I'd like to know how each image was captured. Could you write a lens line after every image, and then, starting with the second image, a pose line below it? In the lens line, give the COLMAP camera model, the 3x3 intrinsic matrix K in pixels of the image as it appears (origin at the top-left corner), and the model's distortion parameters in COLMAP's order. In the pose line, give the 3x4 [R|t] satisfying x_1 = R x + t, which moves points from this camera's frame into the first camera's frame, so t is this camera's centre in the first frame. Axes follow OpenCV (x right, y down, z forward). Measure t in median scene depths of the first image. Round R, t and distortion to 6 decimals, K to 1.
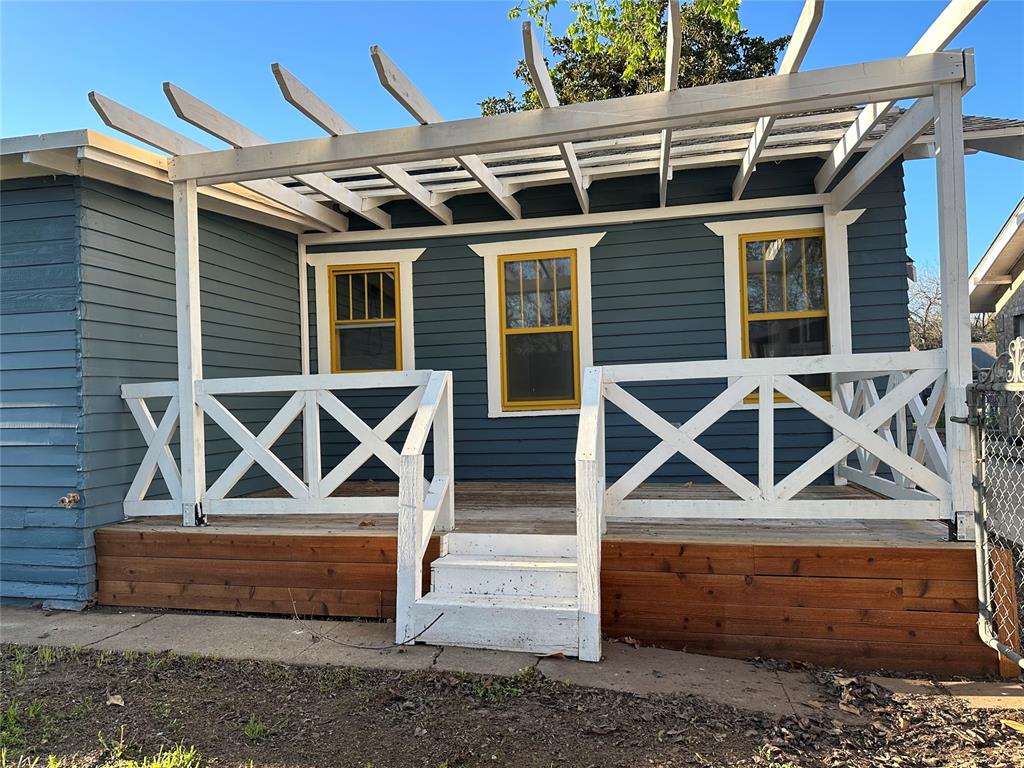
lens RADIAL K [[726.6, 0, 512.0], [0, 726.6, 384.0], [0, 0, 1]] dist [0.072095, -0.067179]
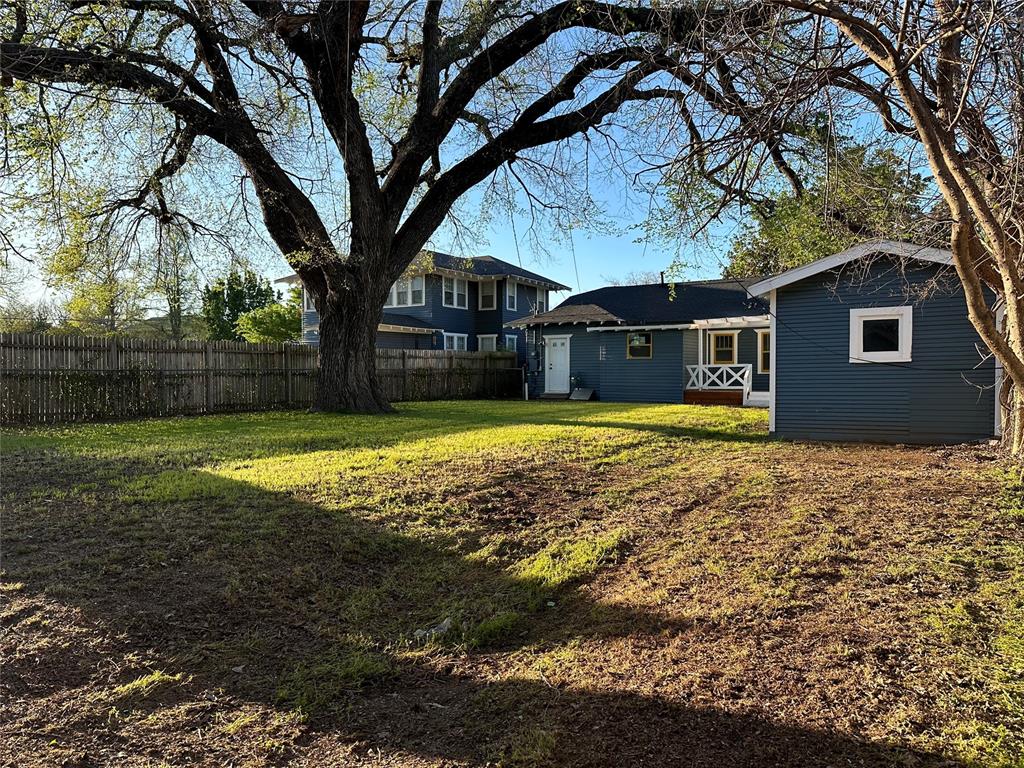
lens RADIAL K [[729.0, 0, 512.0], [0, 729.0, 384.0], [0, 0, 1]] dist [0.110931, -0.168890]
pose [[0.942614, 0.027952, -0.332714, 0.061997], [-0.014159, 0.998939, 0.043811, -0.081498], [0.333585, -0.036586, 0.942010, -4.632774]]
